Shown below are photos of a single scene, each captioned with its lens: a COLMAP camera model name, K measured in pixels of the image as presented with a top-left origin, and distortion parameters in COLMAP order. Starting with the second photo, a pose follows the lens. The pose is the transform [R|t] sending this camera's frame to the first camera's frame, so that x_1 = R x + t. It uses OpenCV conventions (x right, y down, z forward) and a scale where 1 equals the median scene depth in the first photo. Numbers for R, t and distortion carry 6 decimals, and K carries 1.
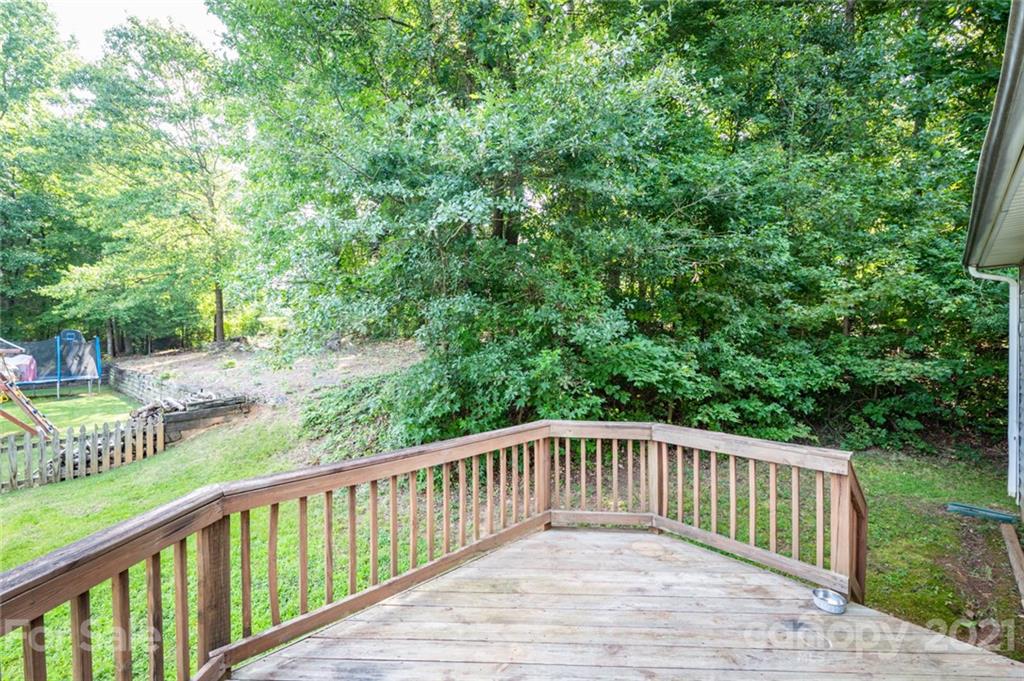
lens RADIAL K [[416.2, 0, 508.8], [0, 416.2, 346.8], [0, 0, 1]] dist [-0.001814, -0.000620]
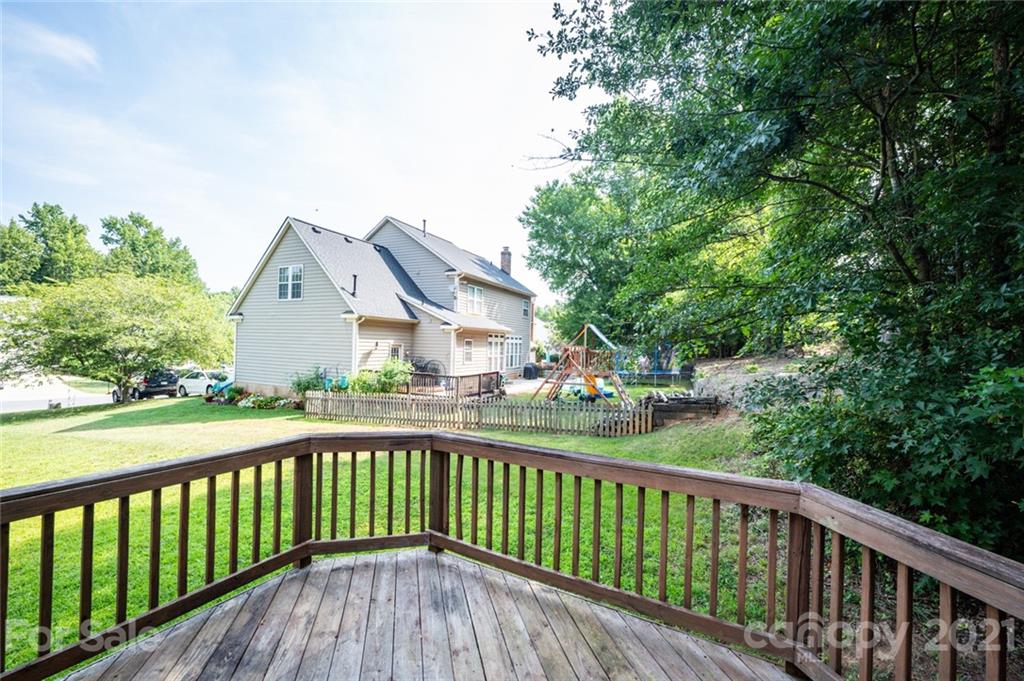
lens RADIAL K [[416.2, 0, 514.2], [0, 416.2, 343.8], [0, 0, 1]] dist [-0.001814, -0.000620]
pose [[0.301997, 0.005029, -0.953296, 0.236941], [-0.030656, 0.999520, -0.004439, 0.000400], [0.952816, 0.030564, 0.302007, 0.202931]]
